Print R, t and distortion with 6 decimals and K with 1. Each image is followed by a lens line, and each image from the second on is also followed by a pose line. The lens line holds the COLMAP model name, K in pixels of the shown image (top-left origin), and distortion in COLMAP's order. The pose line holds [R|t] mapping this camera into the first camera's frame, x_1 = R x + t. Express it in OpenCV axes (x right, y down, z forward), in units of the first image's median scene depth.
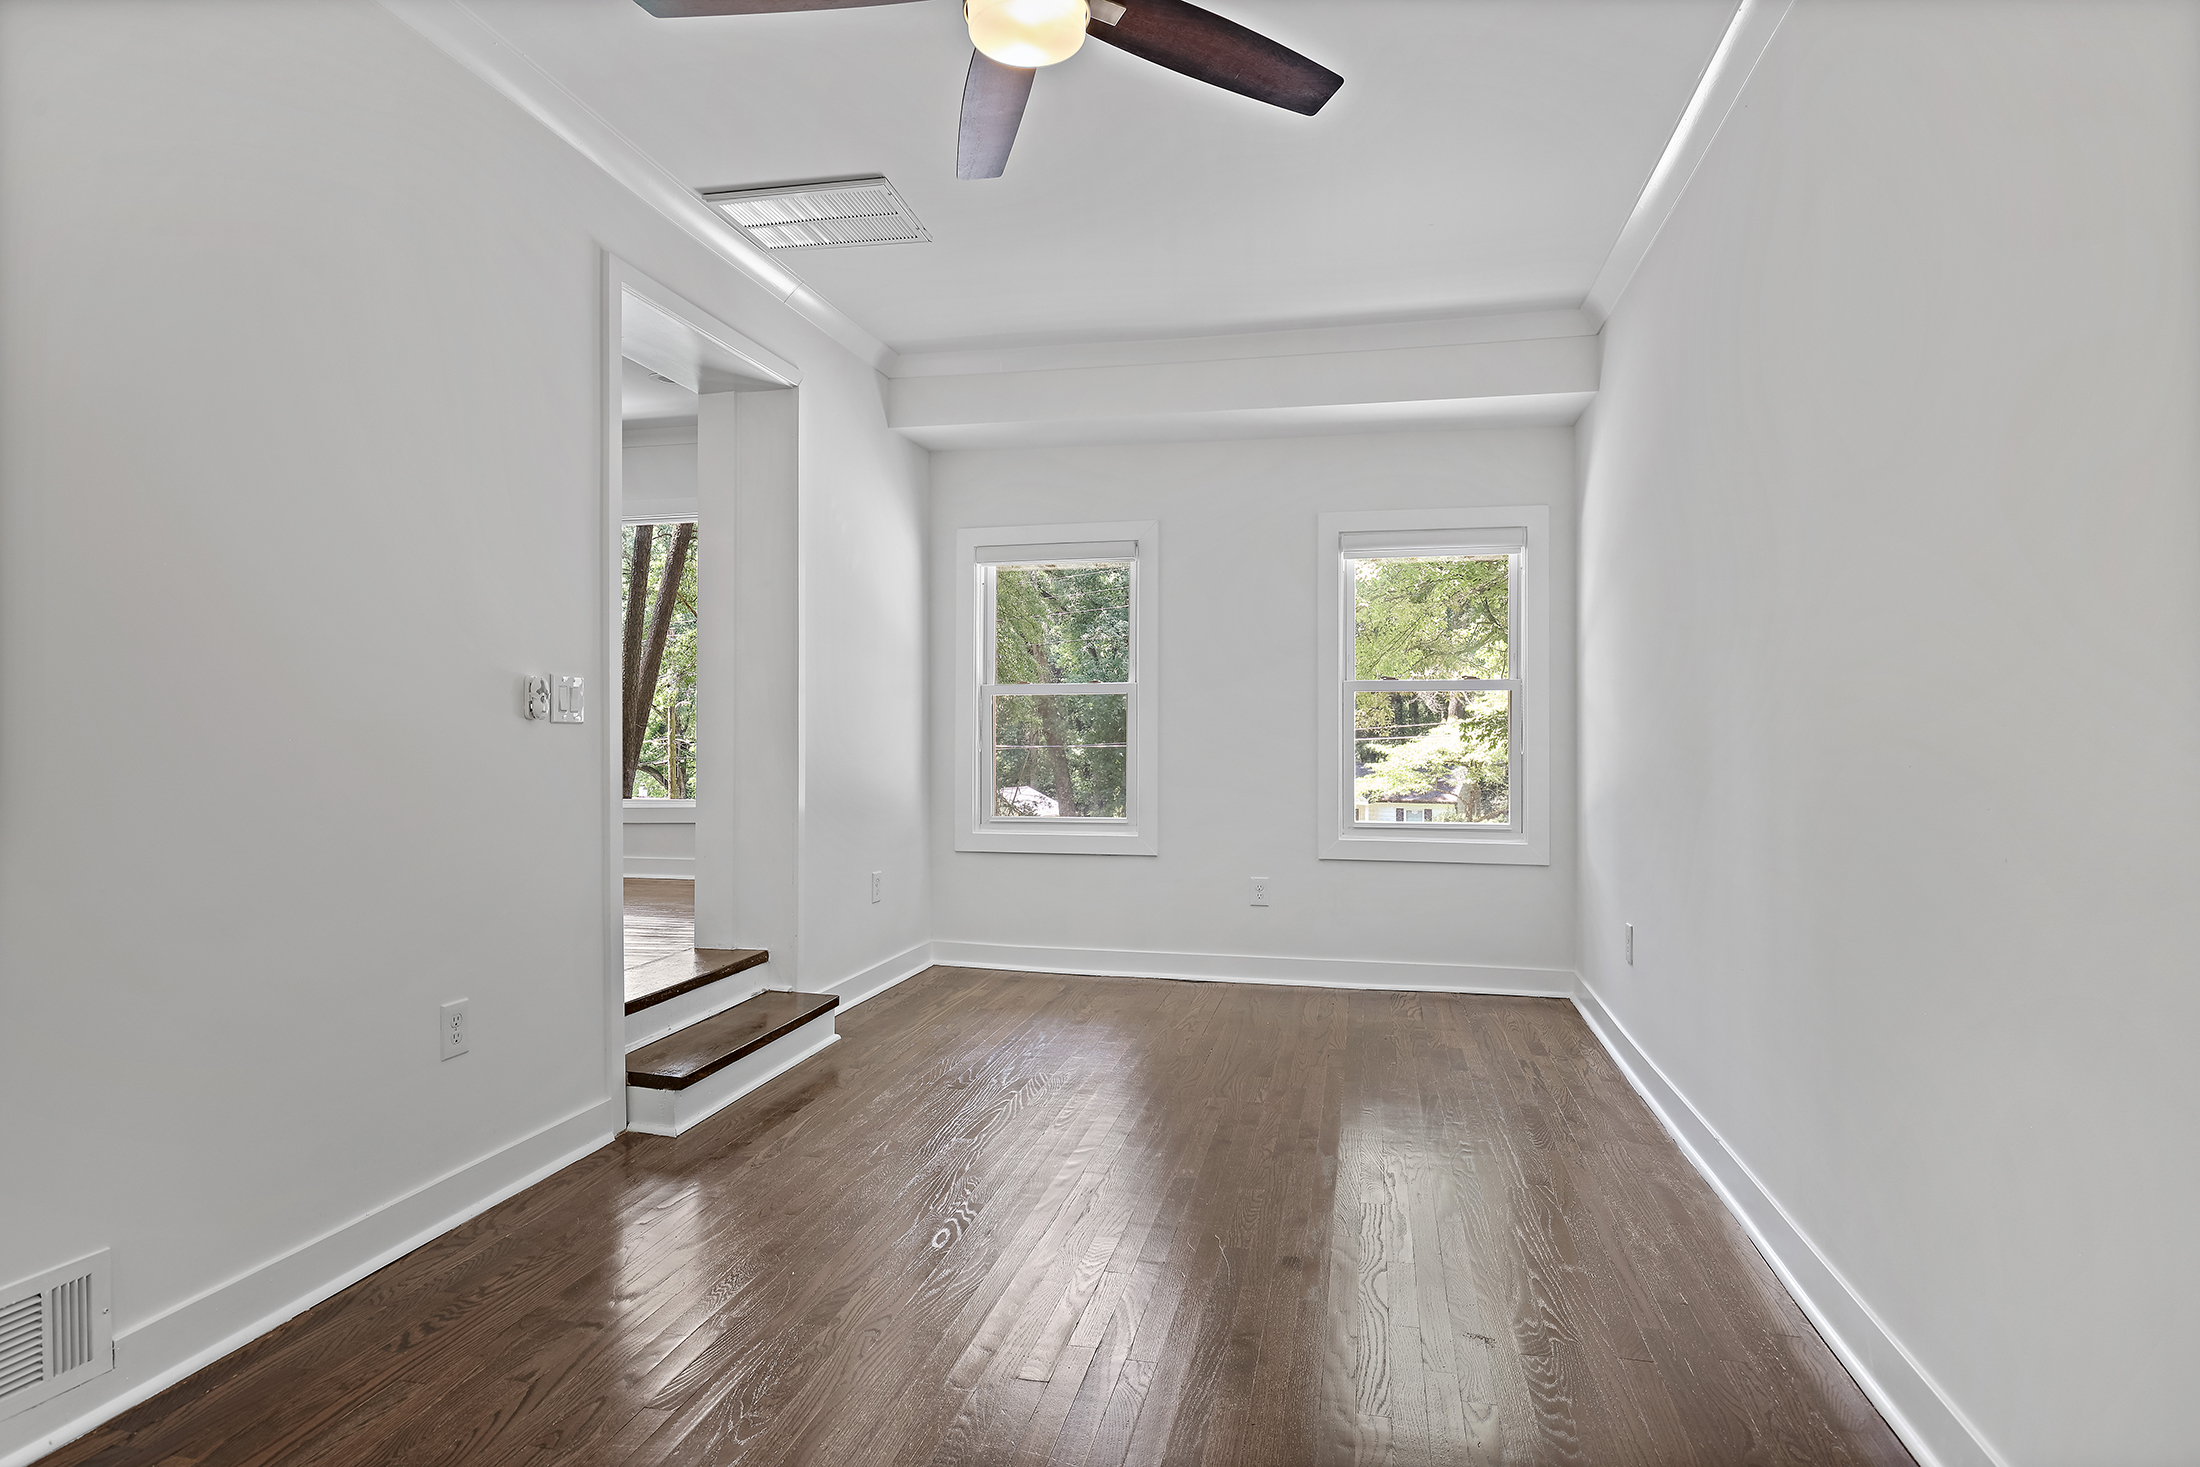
lens RADIAL K [[1249.7, 0, 1101.8], [0, 1249.7, 733.5], [0, 0, 1]] dist [0.000280, 0.000125]
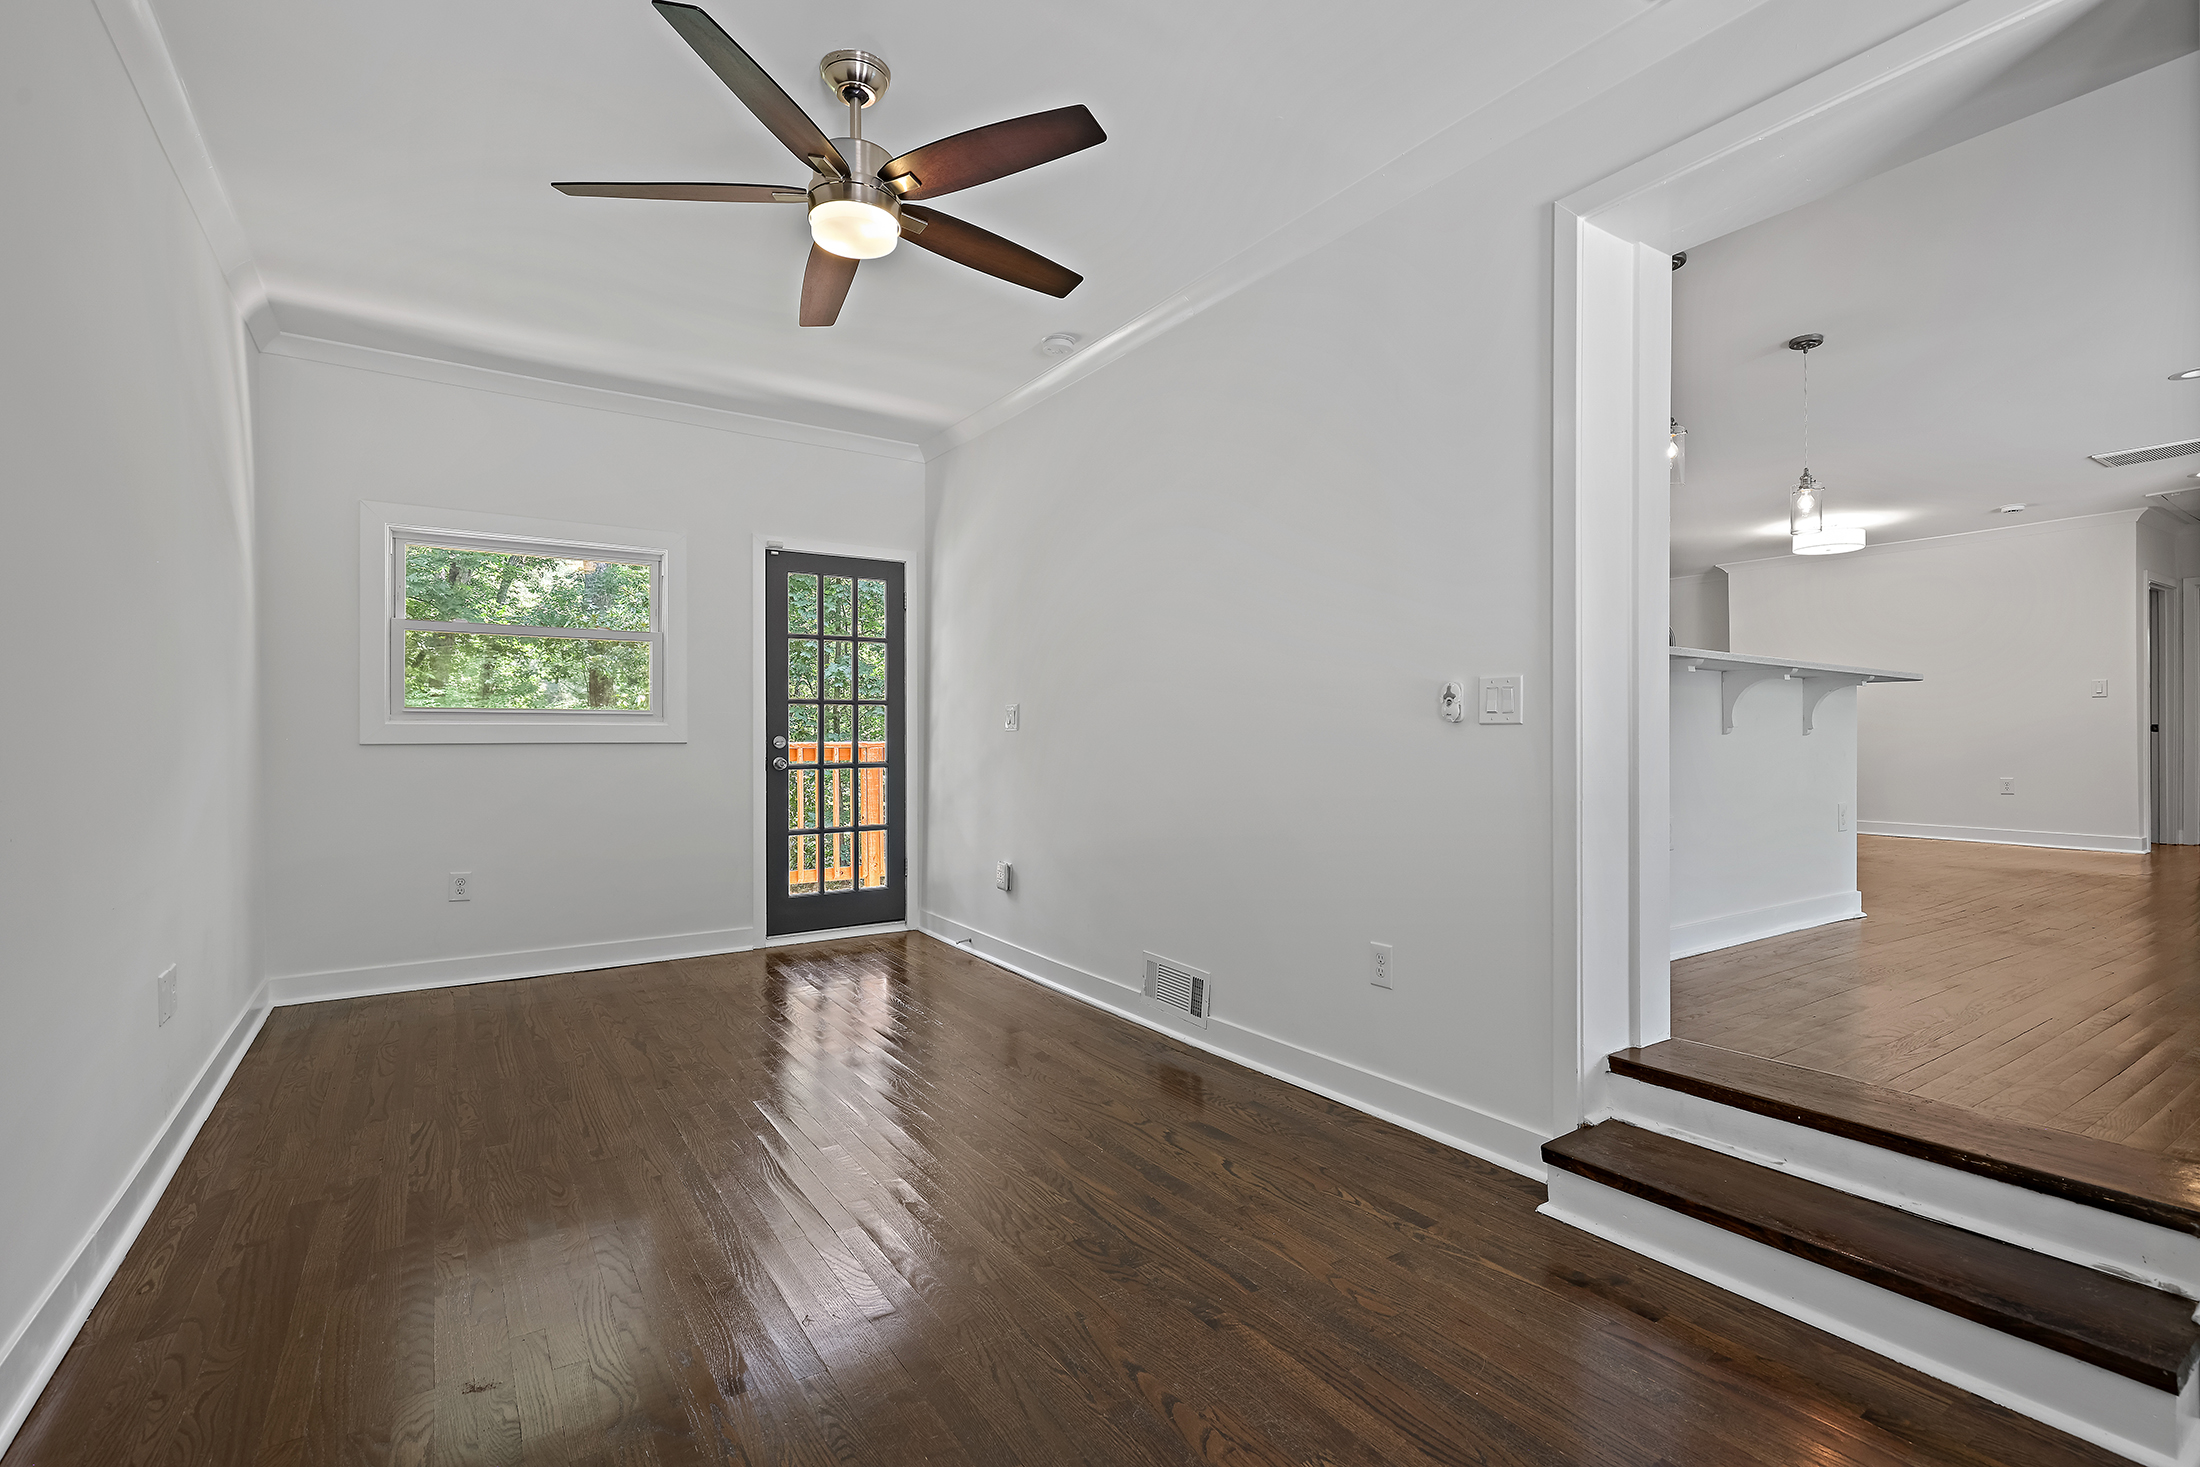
lens RADIAL K [[990.9, 0, 1105.1], [0, 990.9, 743.3], [0, 0, 1]] dist [0.001461, 0.000733]
pose [[-0.694924, 0.007812, -0.719041, 0.496923], [0.005572, 0.999969, 0.005479, -0.000935], [0.719062, -0.000199, -0.694946, 1.810169]]
